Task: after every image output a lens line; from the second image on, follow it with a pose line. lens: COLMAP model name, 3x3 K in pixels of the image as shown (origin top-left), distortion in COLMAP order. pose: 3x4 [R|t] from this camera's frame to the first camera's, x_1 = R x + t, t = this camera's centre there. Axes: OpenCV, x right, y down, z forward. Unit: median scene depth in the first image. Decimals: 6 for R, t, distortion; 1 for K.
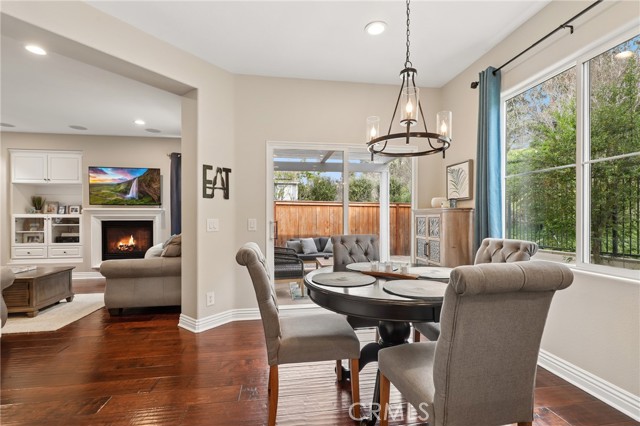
lens RADIAL K [[291.2, 0, 322.4], [0, 291.2, 216.8], [0, 0, 1]] dist [-0.000532, 0.000626]
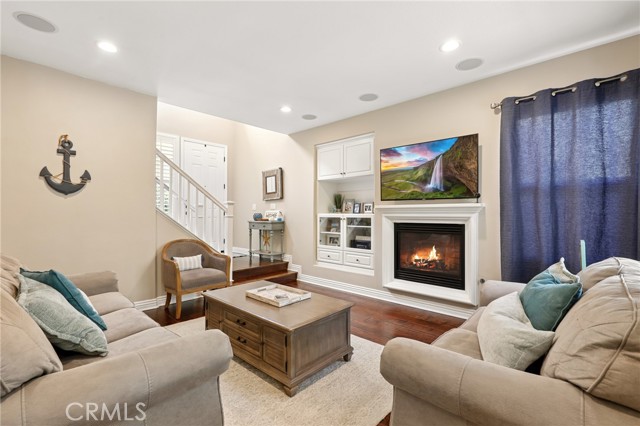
lens RADIAL K [[291.2, 0, 322.4], [0, 291.2, 216.8], [0, 0, 1]] dist [-0.000532, 0.000626]
pose [[0.620761, 0.008153, -0.783957, -0.305663], [-0.003527, 0.999965, 0.007607, -0.005501], [0.783992, -0.001957, 0.620768, 0.414219]]
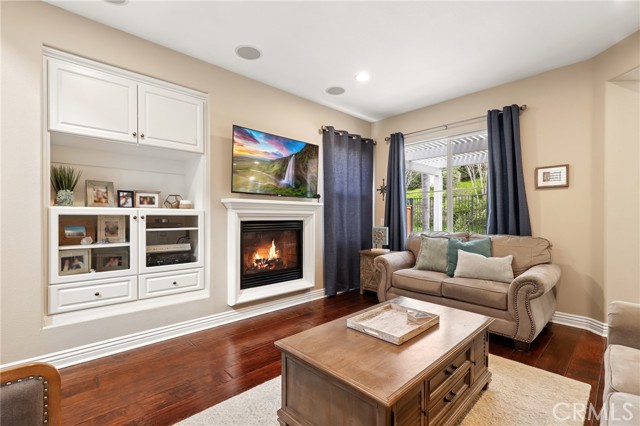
lens RADIAL K [[291.2, 0, 322.4], [0, 291.2, 216.8], [0, 0, 1]] dist [-0.000532, 0.000626]
pose [[0.813352, 0.000921, 0.581771, -0.971233], [0.000961, 0.999995, -0.002926, 0.007624], [-0.581771, 0.002939, 0.813347, 0.431959]]
